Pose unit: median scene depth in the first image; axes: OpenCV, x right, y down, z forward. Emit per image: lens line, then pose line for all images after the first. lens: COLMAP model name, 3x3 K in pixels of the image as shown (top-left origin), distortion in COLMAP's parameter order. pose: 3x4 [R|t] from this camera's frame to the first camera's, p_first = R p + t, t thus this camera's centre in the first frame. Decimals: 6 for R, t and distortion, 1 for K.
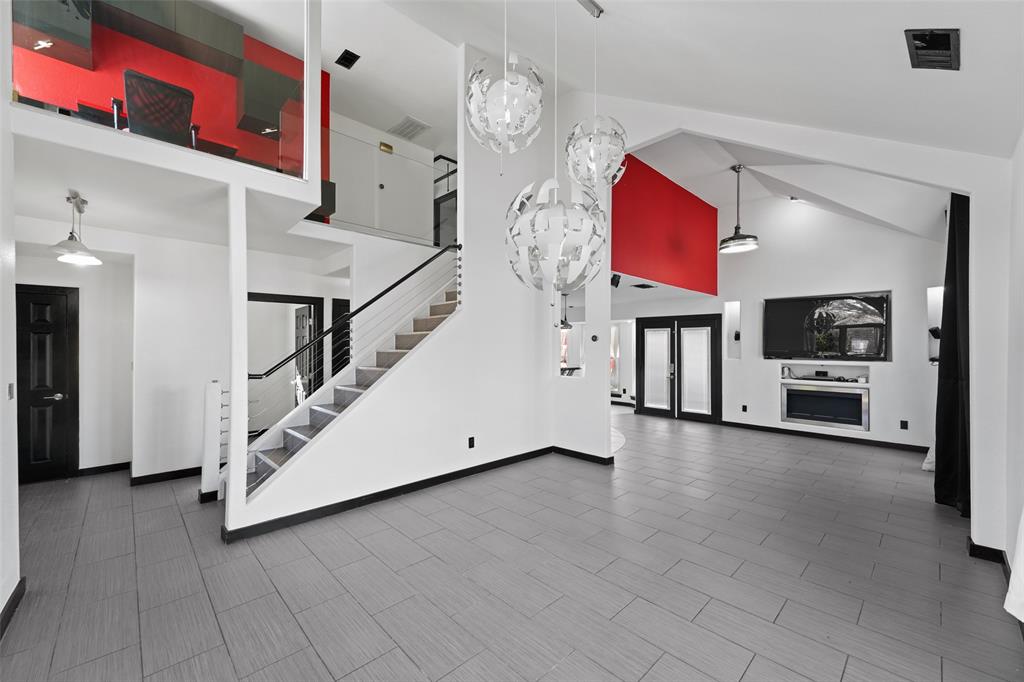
lens RADIAL K [[411.1, 0, 504.9], [0, 411.1, 340.7], [0, 0, 1]] dist [0.005985, -0.000228]
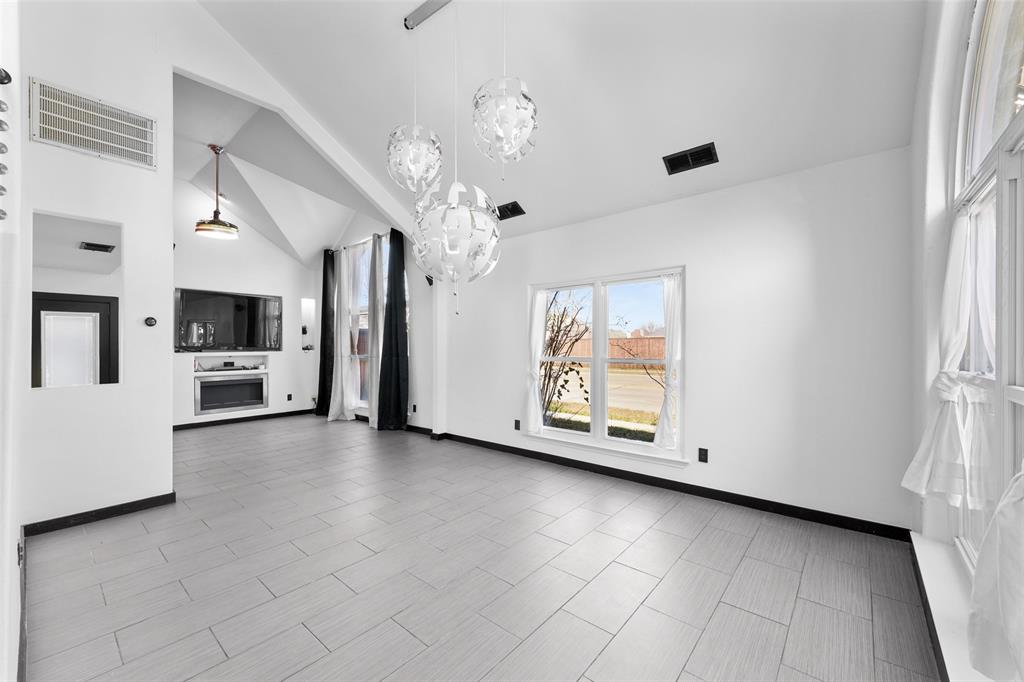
lens RADIAL K [[411.1, 0, 510.0], [0, 411.1, 345.4], [0, 0, 1]] dist [0.005985, -0.000228]
pose [[-0.110451, -0.008419, 0.993846, -0.385962], [-0.011163, 0.999912, 0.007230, 0.013573], [-0.993819, -0.010296, -0.110535, 0.368676]]
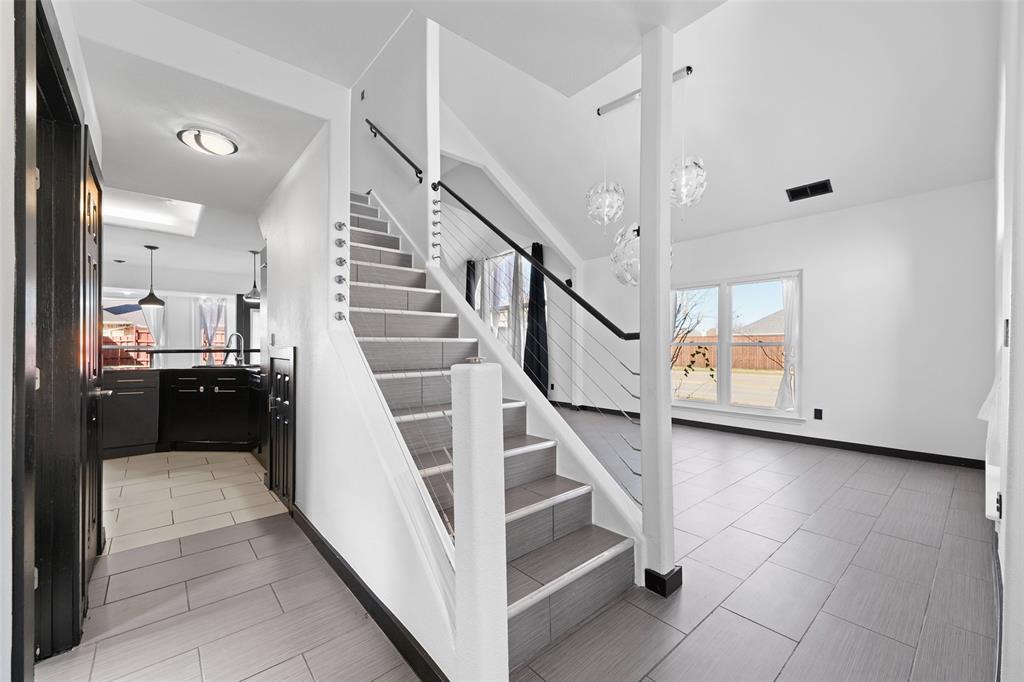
lens RADIAL K [[411.1, 0, 510.7], [0, 411.1, 344.9], [0, 0, 1]] dist [0.005985, -0.000228]
pose [[0.041916, -0.009171, 0.999079, -0.622834], [-0.010614, 0.999897, 0.009624, 0.039905], [-0.999065, -0.011007, 0.041814, 0.568270]]
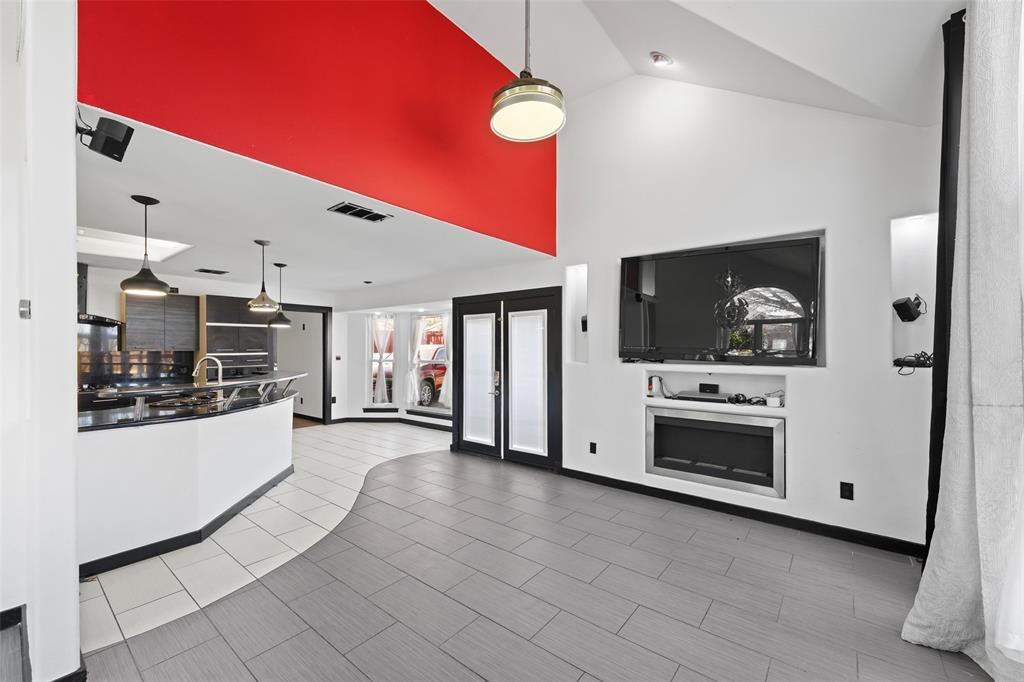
lens RADIAL K [[411.1, 0, 511.8], [0, 411.1, 347.6], [0, 0, 1]] dist [0.005985, -0.000228]
pose [[0.990987, -0.004545, 0.133884, 0.414523], [0.003010, 0.999927, 0.011667, 0.016575], [-0.133928, -0.011159, 0.990928, 0.468372]]
